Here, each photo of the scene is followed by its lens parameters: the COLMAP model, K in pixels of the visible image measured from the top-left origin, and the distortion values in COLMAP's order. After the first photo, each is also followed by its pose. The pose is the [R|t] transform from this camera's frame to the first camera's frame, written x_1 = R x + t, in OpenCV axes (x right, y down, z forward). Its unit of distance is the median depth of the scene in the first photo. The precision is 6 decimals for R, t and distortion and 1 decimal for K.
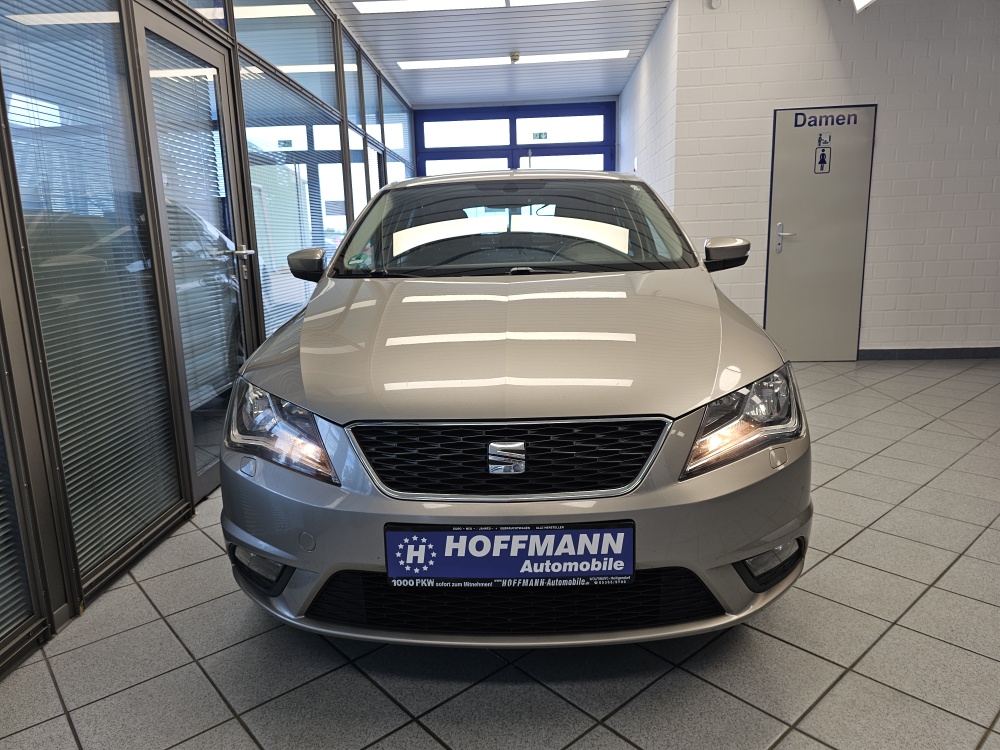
lens RADIAL K [[682.4, 0, 497.9], [0, 682.4, 368.4], [0, 0, 1]] dist [0.042368, -0.057451]
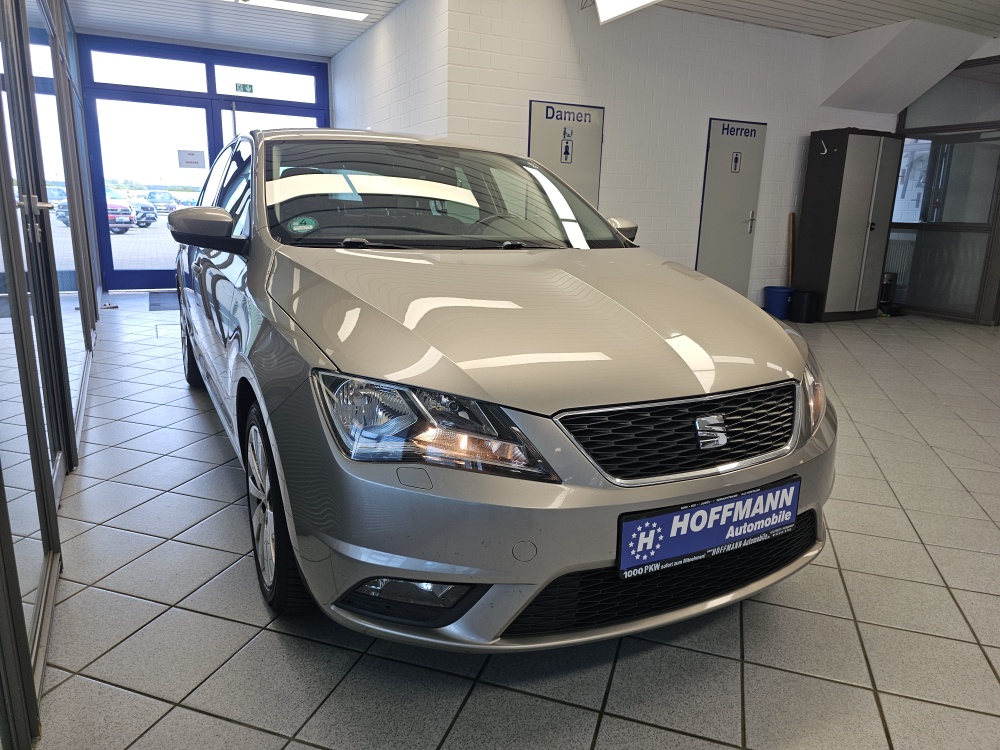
lens RADIAL K [[676.2, 0, 504.9], [0, 676.2, 365.1], [0, 0, 1]] dist [0.060535, -0.072302]
pose [[0.859018, -0.061629, 0.508222, -0.764218], [0.042699, 0.997894, 0.048838, -0.032674], [-0.510161, -0.020253, 0.859840, 0.277388]]
